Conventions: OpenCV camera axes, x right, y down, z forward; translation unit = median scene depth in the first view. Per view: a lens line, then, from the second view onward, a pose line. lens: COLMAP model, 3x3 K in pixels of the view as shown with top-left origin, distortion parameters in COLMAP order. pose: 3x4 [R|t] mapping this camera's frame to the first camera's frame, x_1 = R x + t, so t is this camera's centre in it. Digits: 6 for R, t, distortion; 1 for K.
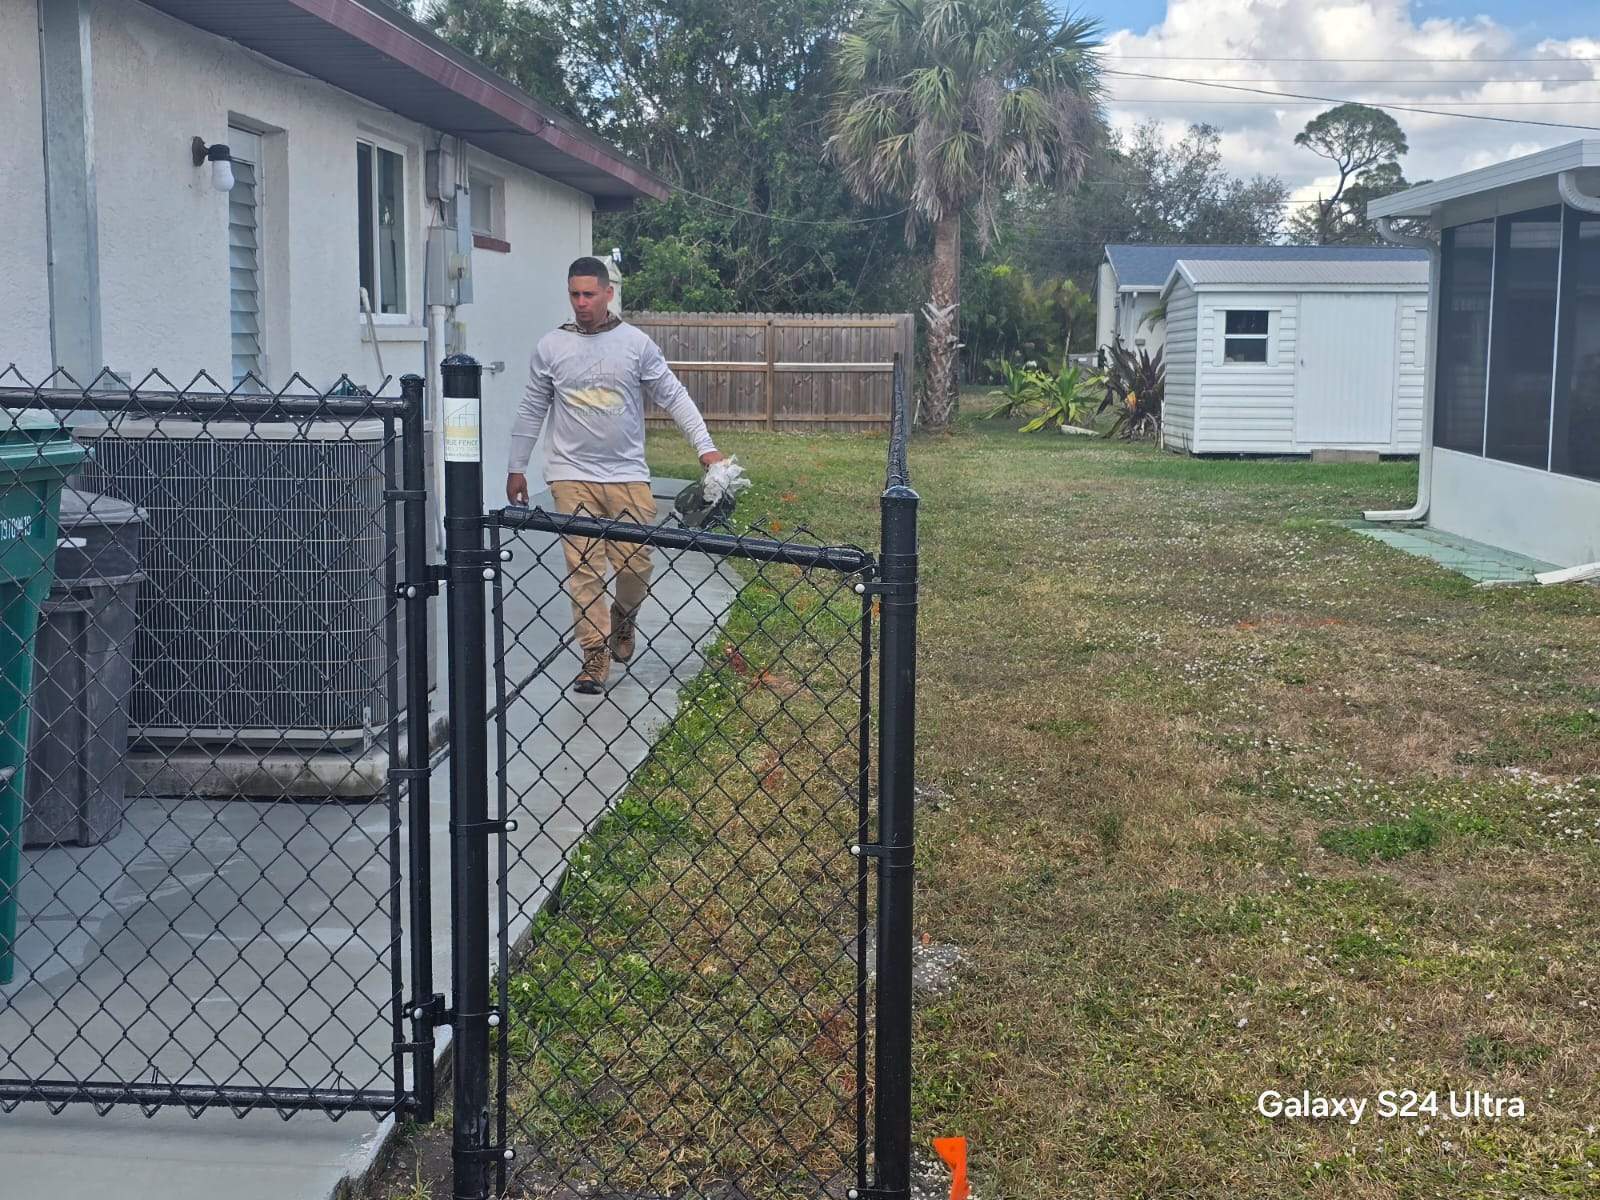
lens RADIAL K [[2168.4, 0, 828.0], [0, 2168.4, 598.9], [0, 0, 1]] dist [0.216384, -0.692219]
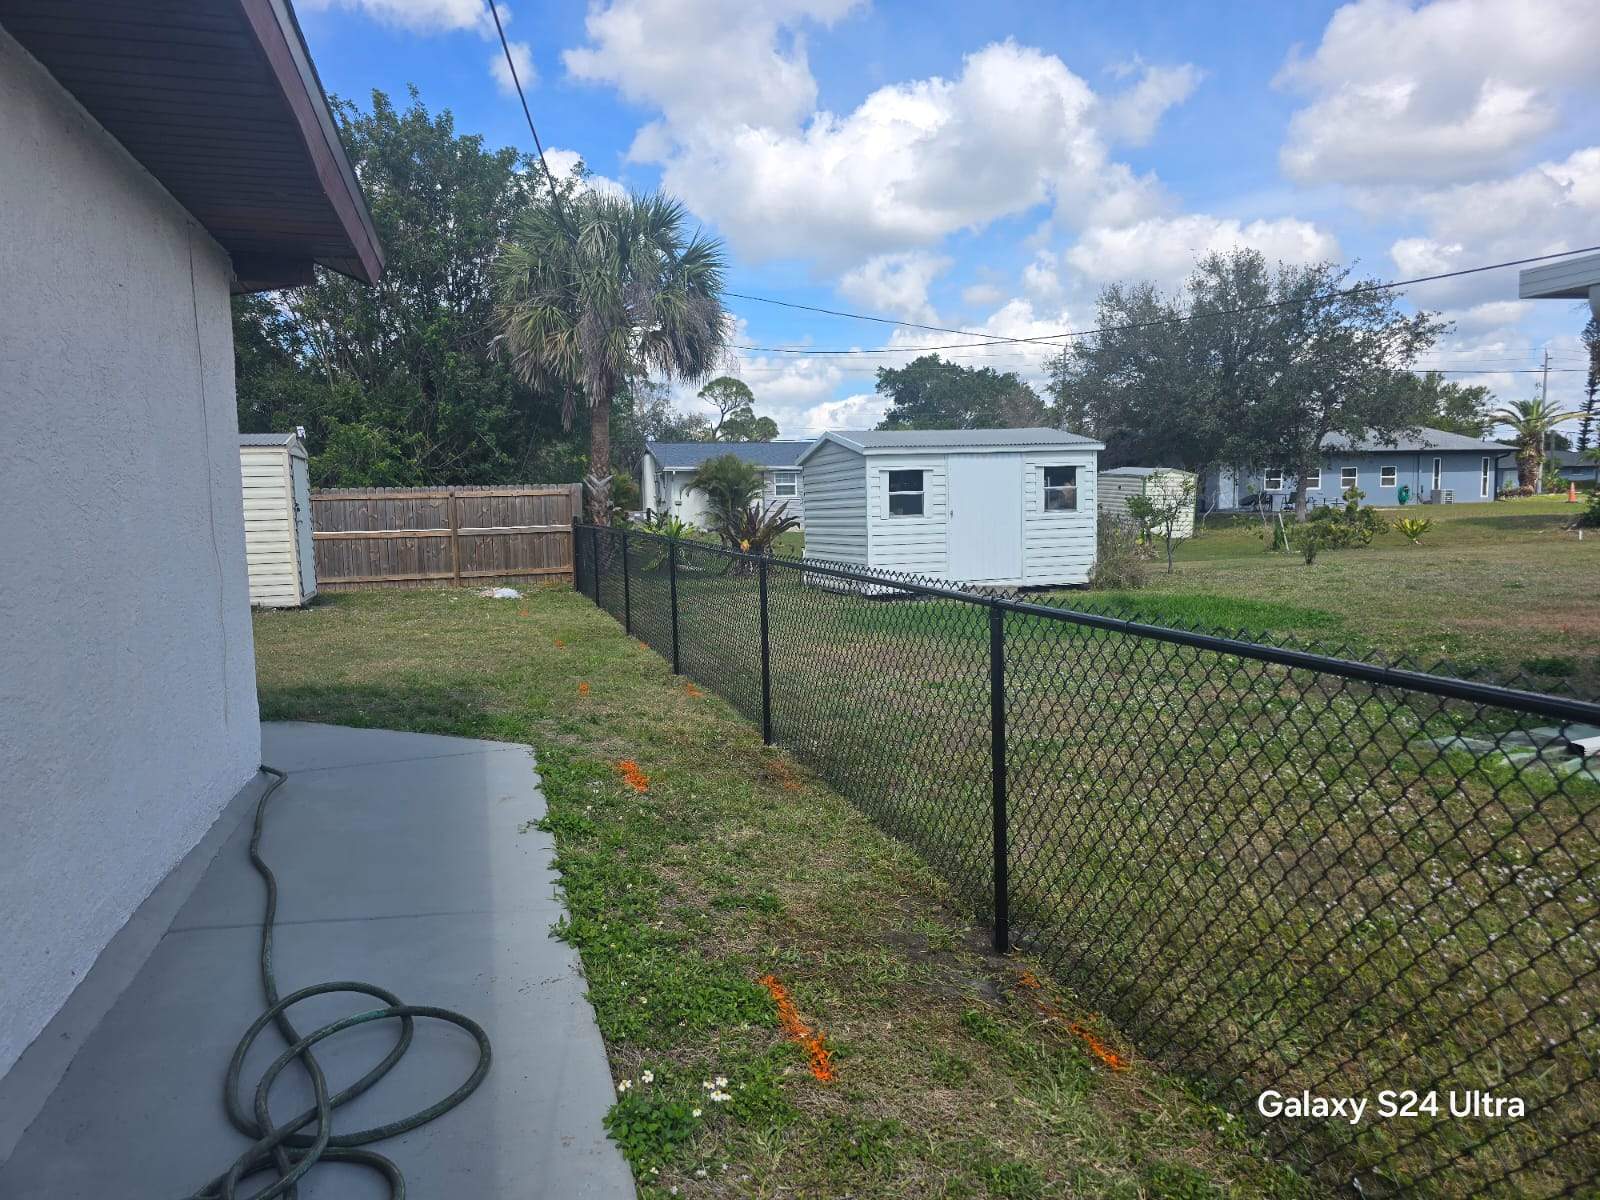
lens RADIAL K [[1091.2, 0, 784.2], [0, 1091.2, 591.6], [0, 0, 1]] dist [0.144896, -0.239781]
pose [[0.952961, -0.060165, 0.297063, -0.039415], [0.071086, 0.997129, -0.026086, -0.052186], [-0.294641, 0.045976, 0.954502, 0.426784]]
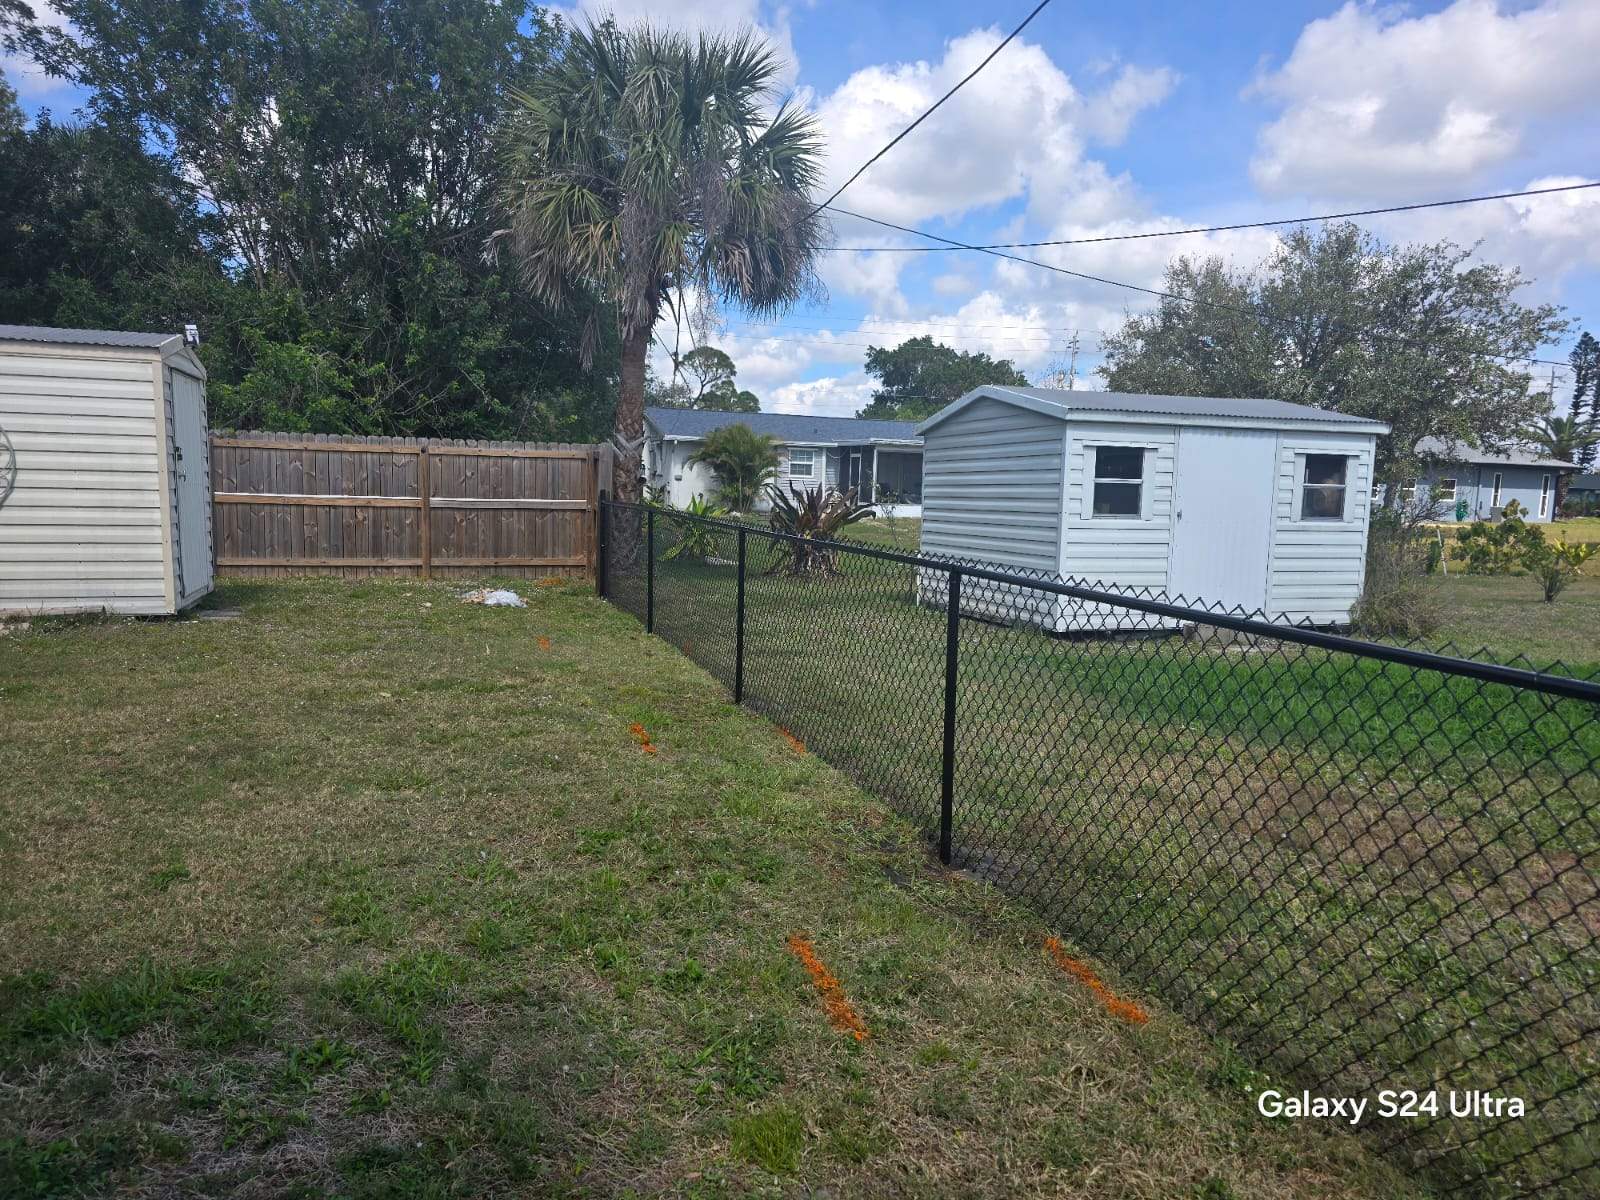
lens RADIAL K [[1099.9, 0, 800.0], [0, 1099.9, 600.0], [0, 0, 1]] dist [0.110914, -0.133318]
pose [[0.938729, -0.021689, 0.343973, -0.043331], [0.023052, 0.999734, 0.000126, -0.073129], [-0.343884, 0.007811, 0.938980, 0.608386]]
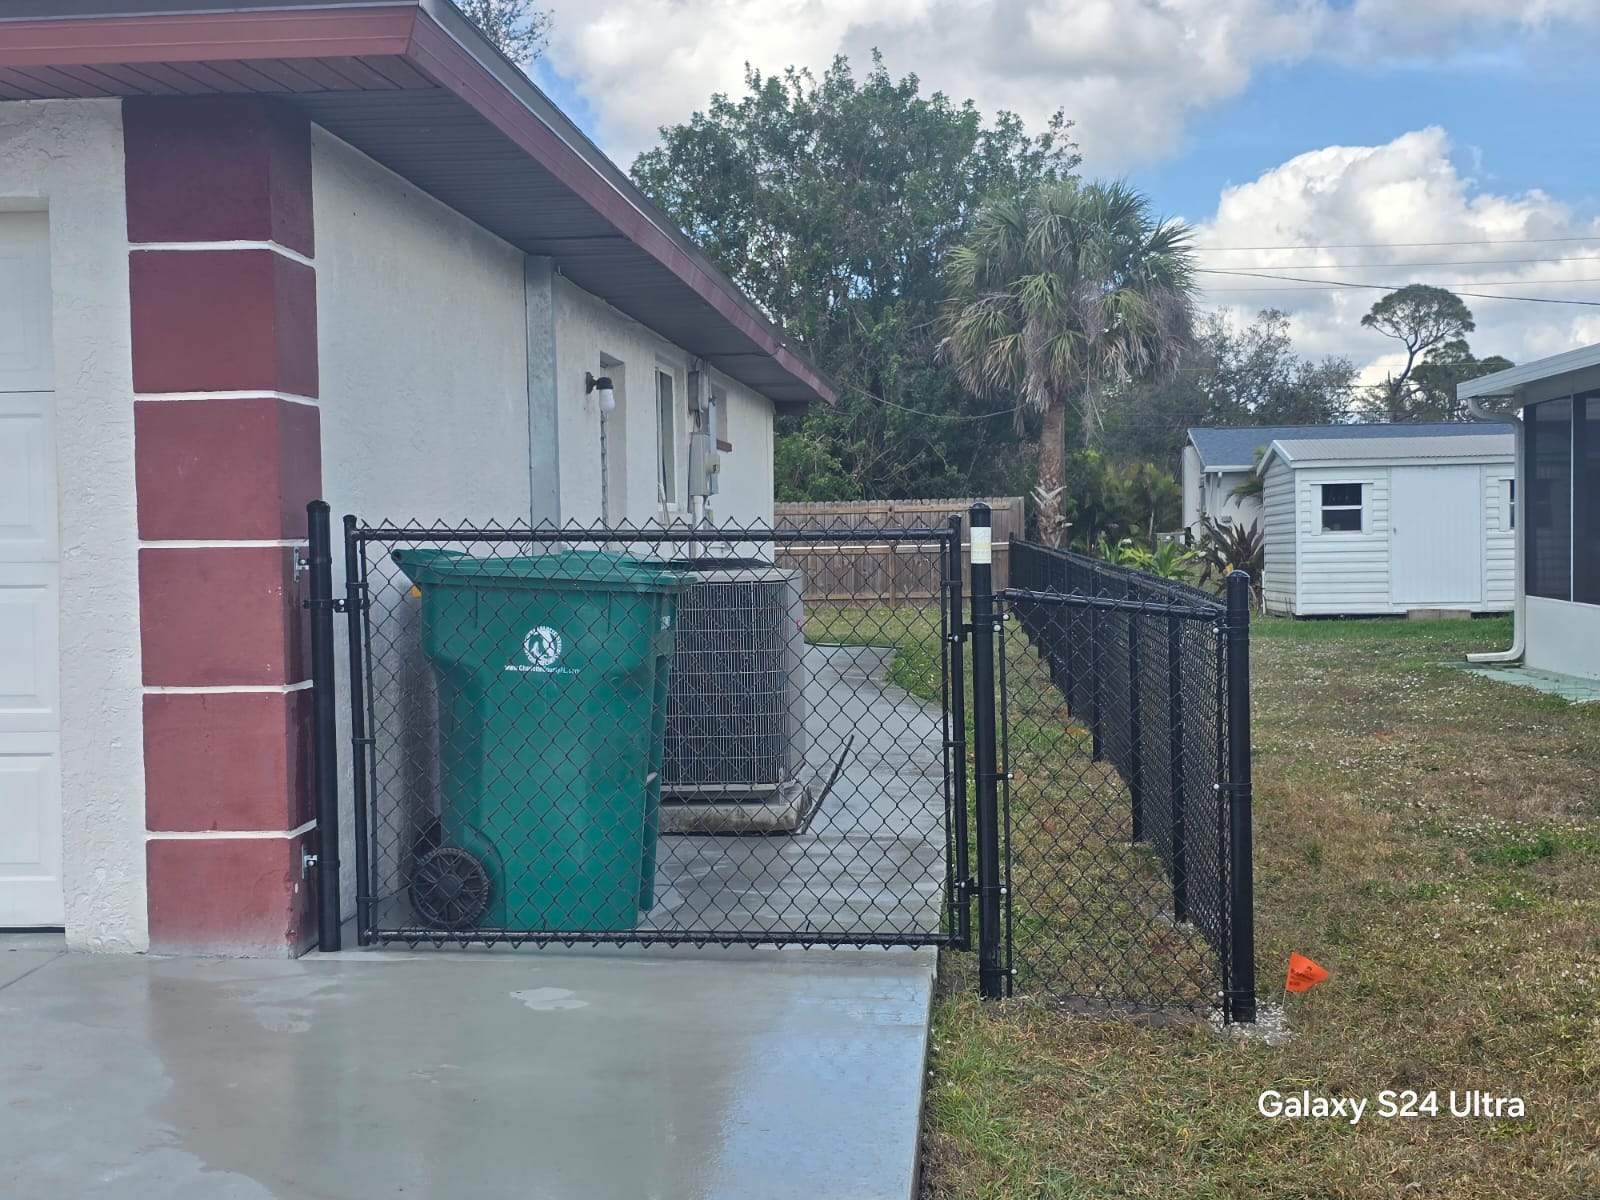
lens RADIAL K [[2166.9, 0, 809.2], [0, 2166.9, 642.9], [0, 0, 1]] dist [0.227675, -0.741293]
pose [[0.998790, -0.026632, -0.041353, -0.026859], [0.023797, 0.997429, -0.067599, 0.012985], [0.043047, 0.066533, 0.996855, -0.083102]]
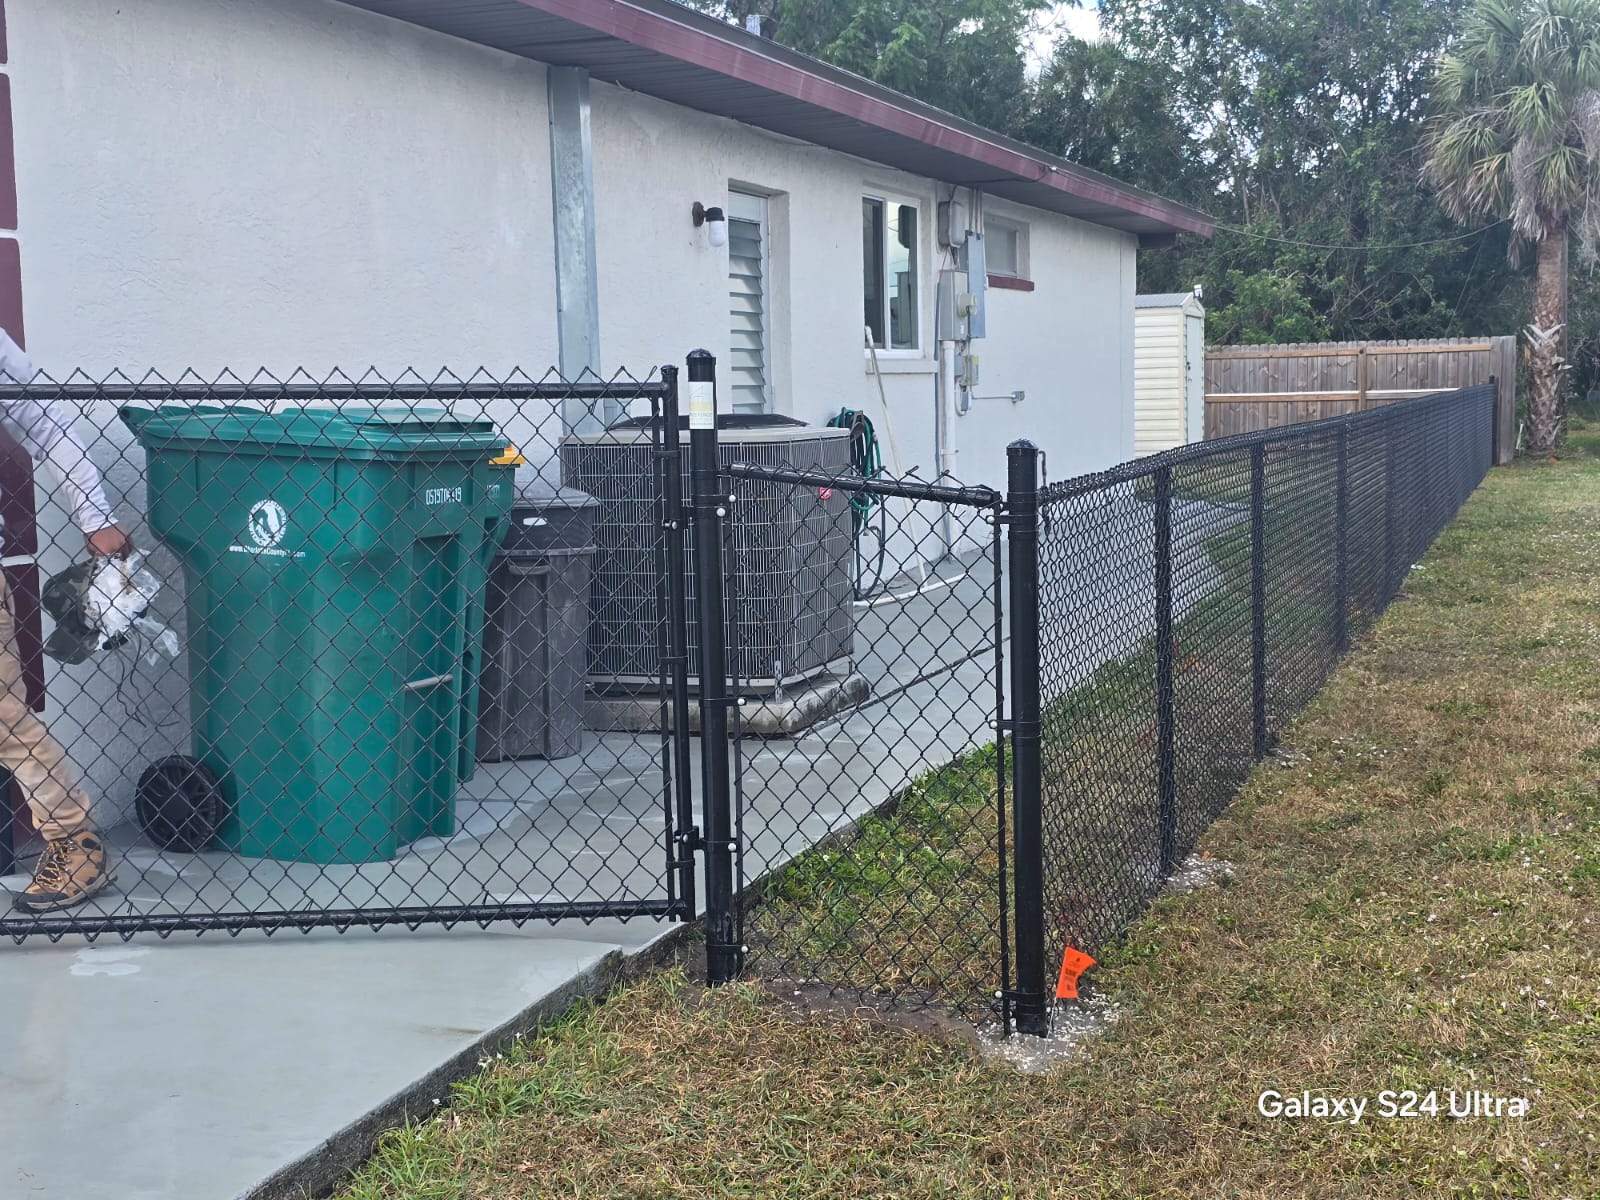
lens RADIAL K [[2161.4, 0, 824.1], [0, 2161.4, 629.6], [0, 0, 1]] dist [0.179786, -0.465161]
pose [[0.956299, 0.002475, -0.292381, 0.033648], [-0.004303, 0.999975, -0.005609, 0.007757], [0.292359, 0.006622, 0.956286, -0.029209]]
